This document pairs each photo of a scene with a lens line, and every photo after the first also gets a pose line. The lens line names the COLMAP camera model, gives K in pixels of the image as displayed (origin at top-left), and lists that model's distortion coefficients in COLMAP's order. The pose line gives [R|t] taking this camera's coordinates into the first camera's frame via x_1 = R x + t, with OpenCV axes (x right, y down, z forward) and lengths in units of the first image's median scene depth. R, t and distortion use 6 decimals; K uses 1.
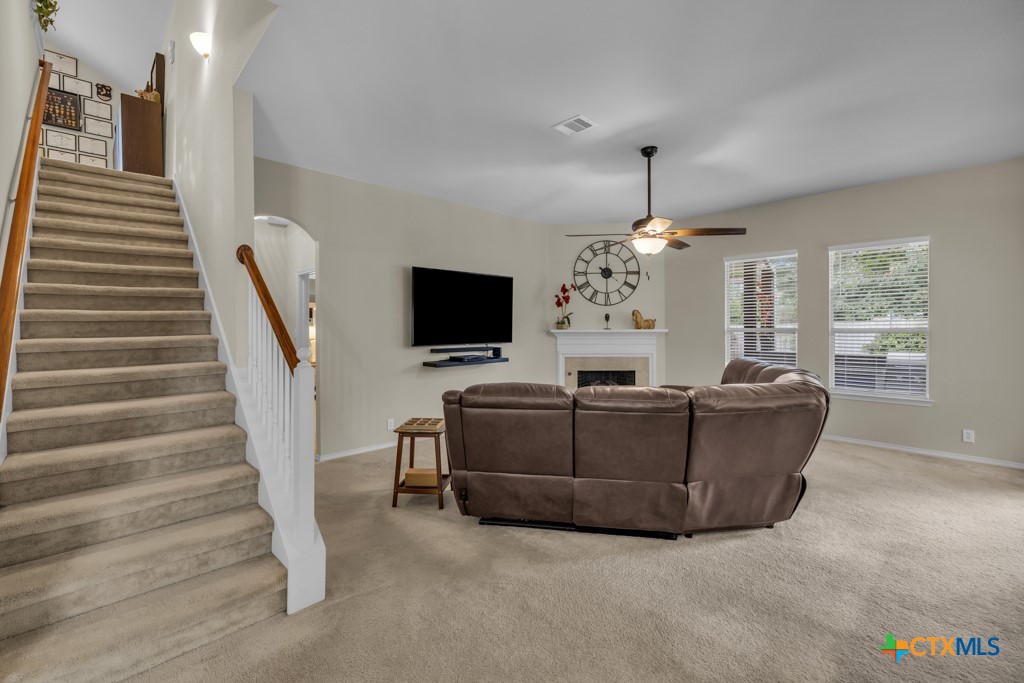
lens RADIAL K [[451.3, 0, 511.6], [0, 451.3, 330.6], [0, 0, 1]] dist [-0.000109, 0.000147]
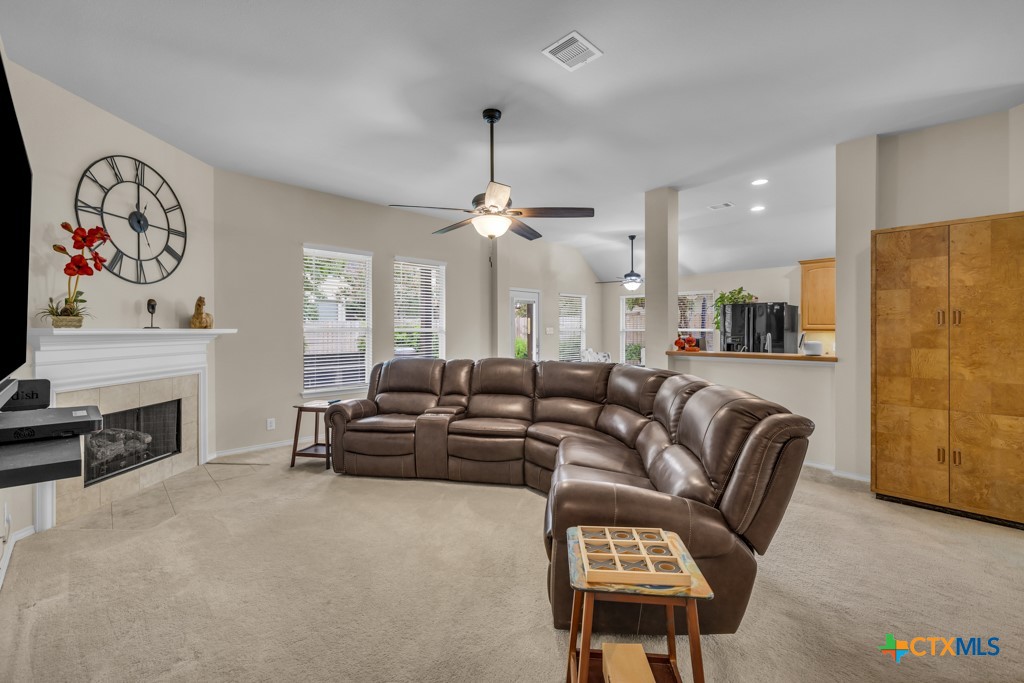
lens RADIAL K [[451.3, 0, 511.6], [0, 451.3, 330.6], [0, 0, 1]] dist [-0.000109, 0.000147]
pose [[-0.011054, 0.009093, 0.999898, -0.320093], [0.016864, 0.999818, -0.008906, 0.010981], [-0.999797, 0.016764, -0.011205, 0.576786]]
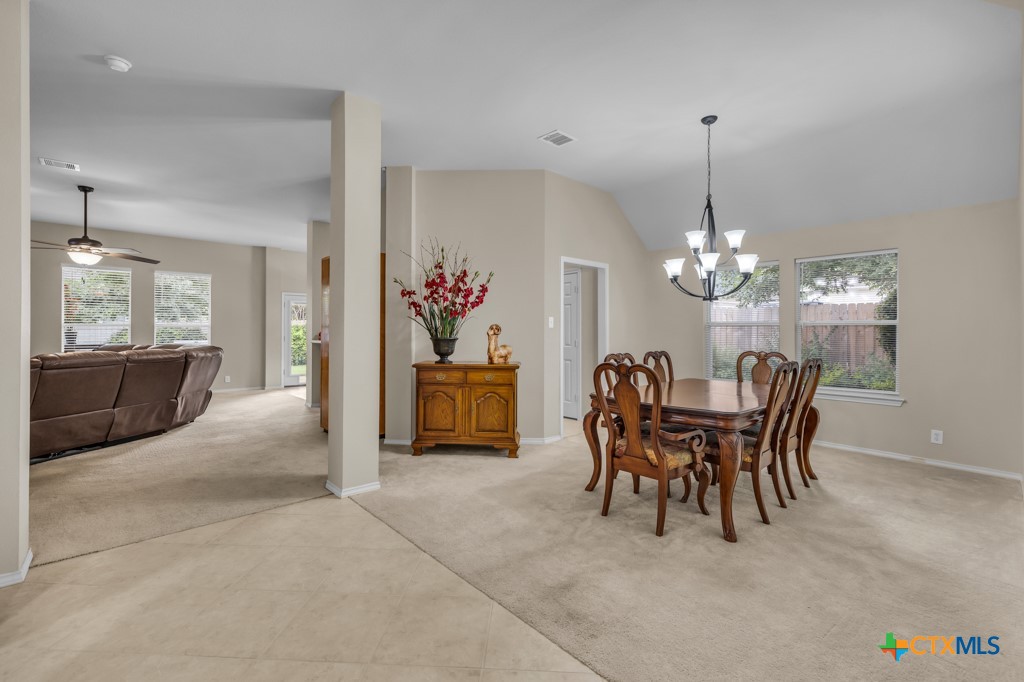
lens RADIAL K [[437.3, 0, 506.1], [0, 437.3, 337.4], [0, 0, 1]] dist [0.000973, 0.000065]
pose [[0.030700, -0.011109, 0.999467, -0.590727], [0.010656, 0.999885, 0.010786, 0.030184], [-0.999472, 0.010319, 0.030815, -0.190976]]
